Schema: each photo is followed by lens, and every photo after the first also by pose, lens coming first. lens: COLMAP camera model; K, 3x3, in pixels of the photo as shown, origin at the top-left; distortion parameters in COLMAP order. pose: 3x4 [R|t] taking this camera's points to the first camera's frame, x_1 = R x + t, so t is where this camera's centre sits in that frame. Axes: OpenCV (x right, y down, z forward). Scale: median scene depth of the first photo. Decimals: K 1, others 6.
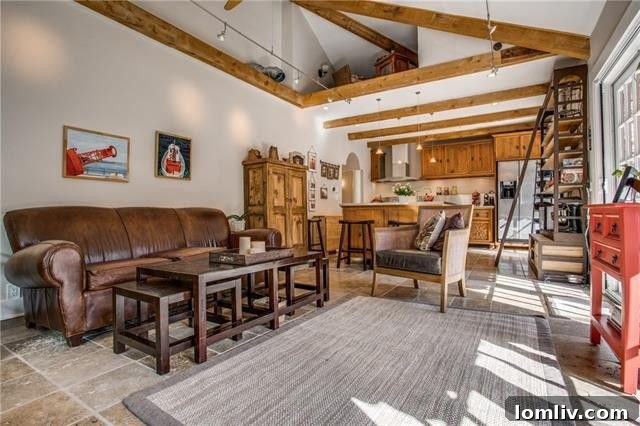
lens RADIAL K [[306.2, 0, 320.0], [0, 306.2, 213.0], [0, 0, 1]] dist [-0.076006, 0.027737]
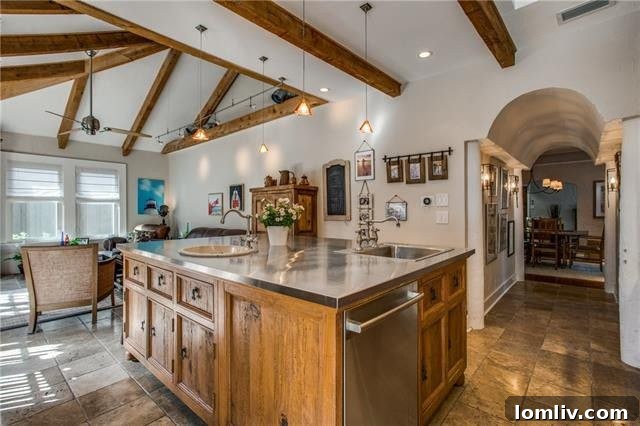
lens RADIAL K [[308.5, 0, 322.1], [0, 308.5, 208.0], [0, 0, 1]] dist [-0.003273, 0.028187]
pose [[-0.168989, 0.006615, -0.985596, 0.587416], [0.009679, 0.999940, 0.005051, -0.072570], [0.985570, -0.008686, -0.169043, 0.936275]]
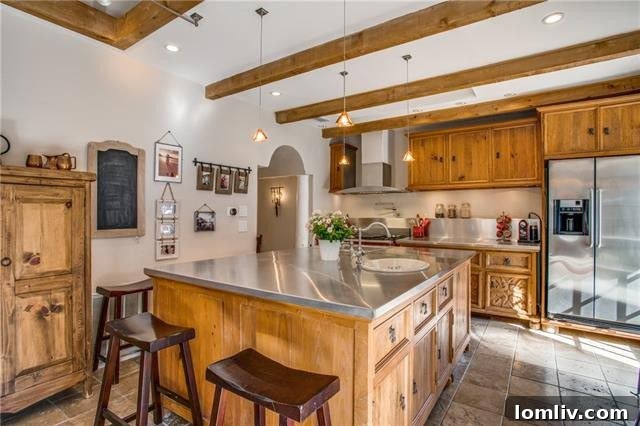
lens RADIAL K [[320.2, 0, 322.4], [0, 320.2, 210.1], [0, 0, 1]] dist [-0.077459, 0.034278]
pose [[0.998921, 0.008049, -0.045745, 0.233466], [-0.008697, 0.999864, -0.013985, -0.075814], [0.045626, 0.014368, 0.998855, 0.451397]]
